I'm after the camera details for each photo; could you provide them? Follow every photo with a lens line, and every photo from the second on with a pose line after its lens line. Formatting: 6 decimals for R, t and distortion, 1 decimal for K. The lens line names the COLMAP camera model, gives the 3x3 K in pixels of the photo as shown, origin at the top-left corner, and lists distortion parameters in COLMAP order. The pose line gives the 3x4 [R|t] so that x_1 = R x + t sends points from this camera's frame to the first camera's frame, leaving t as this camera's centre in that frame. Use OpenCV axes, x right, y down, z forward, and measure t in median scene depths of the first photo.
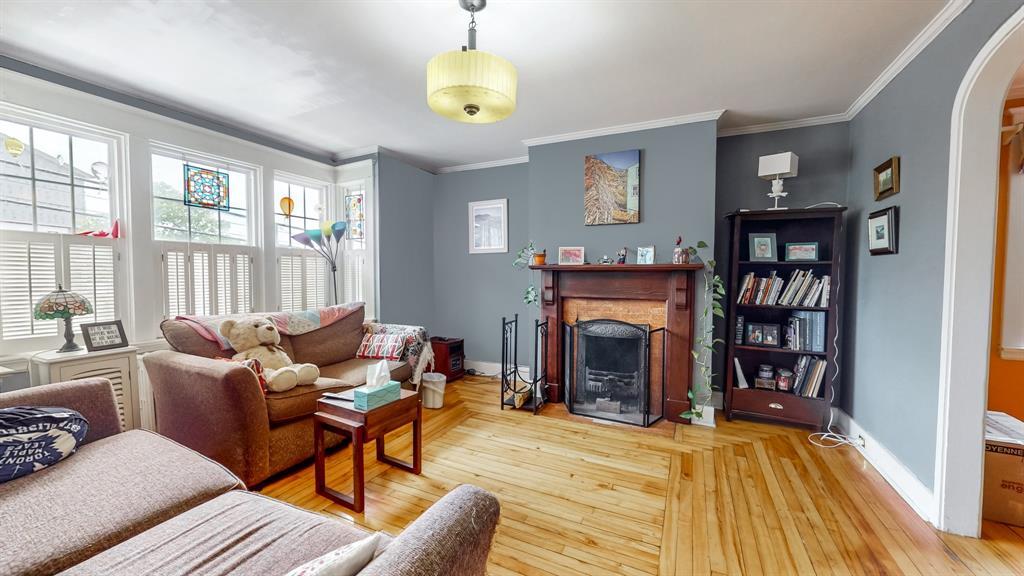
lens RADIAL K [[375.4, 0, 510.1], [0, 375.4, 289.6], [0, 0, 1]] dist [0.000866, 0.000070]
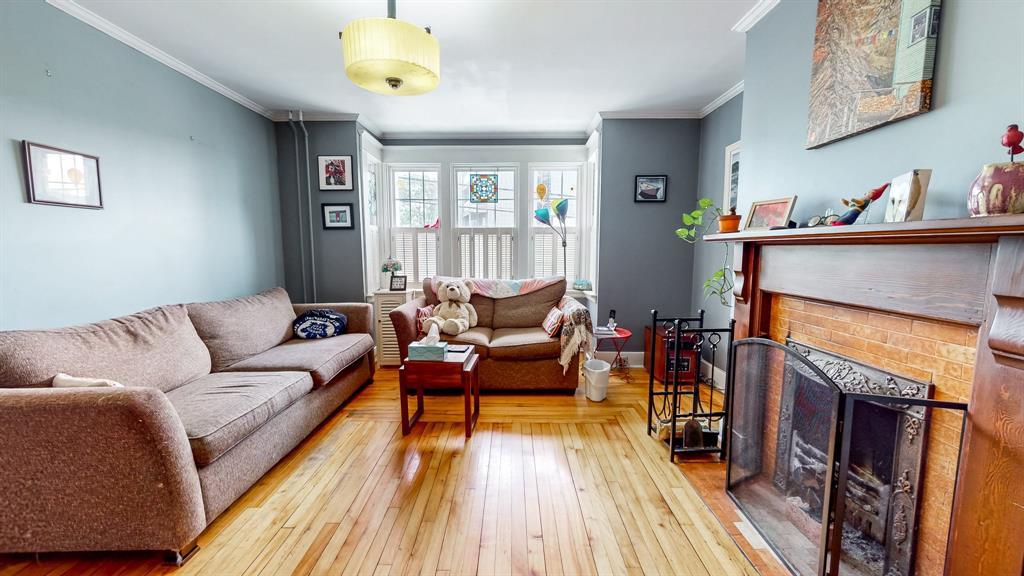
lens RADIAL K [[375.4, 0, 512.3], [0, 375.4, 288.8], [0, 0, 1]] dist [0.000866, 0.000070]
pose [[0.434155, 0.093800, -0.895941, 0.521315], [-0.037407, 0.995584, 0.086105, -0.018346], [0.900061, -0.003869, 0.435747, 0.465929]]
